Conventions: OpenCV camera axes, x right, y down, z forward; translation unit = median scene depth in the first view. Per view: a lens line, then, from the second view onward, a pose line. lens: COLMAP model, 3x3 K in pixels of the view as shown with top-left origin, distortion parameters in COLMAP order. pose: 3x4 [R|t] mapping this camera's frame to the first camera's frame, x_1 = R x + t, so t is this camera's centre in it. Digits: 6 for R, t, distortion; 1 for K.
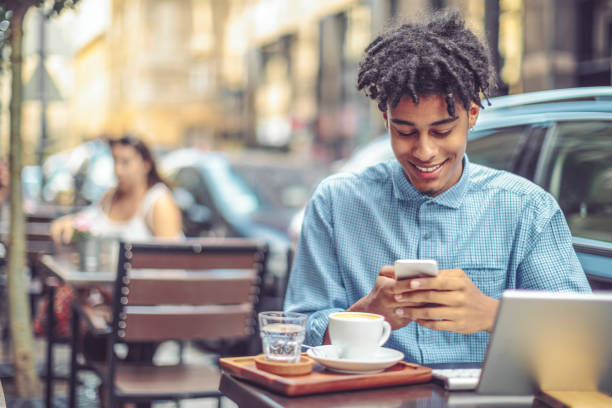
lens RADIAL K [[880.6, 0, 312.0], [0, 880.6, 215.3], [0, 0, 1]] dist [0.029469, 0.000000]
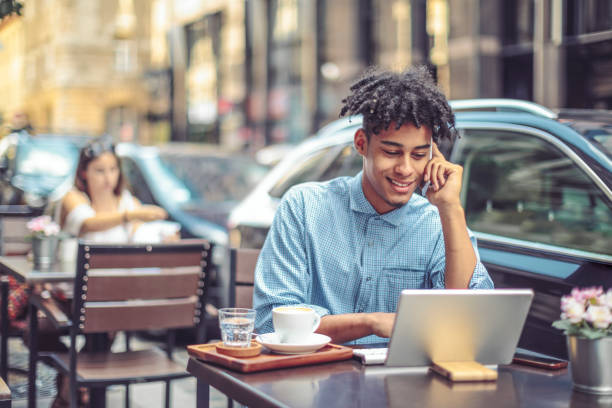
lens RADIAL K [[905.1, 0, 329.6], [0, 905.1, 216.9], [0, 0, 1]] dist [0.048490, 0.000000]
pose [[0.995192, -0.016612, 0.096523, -0.023015], [0.014191, 0.999569, 0.025717, -0.054305], [-0.096908, -0.024223, 0.994998, -0.316378]]
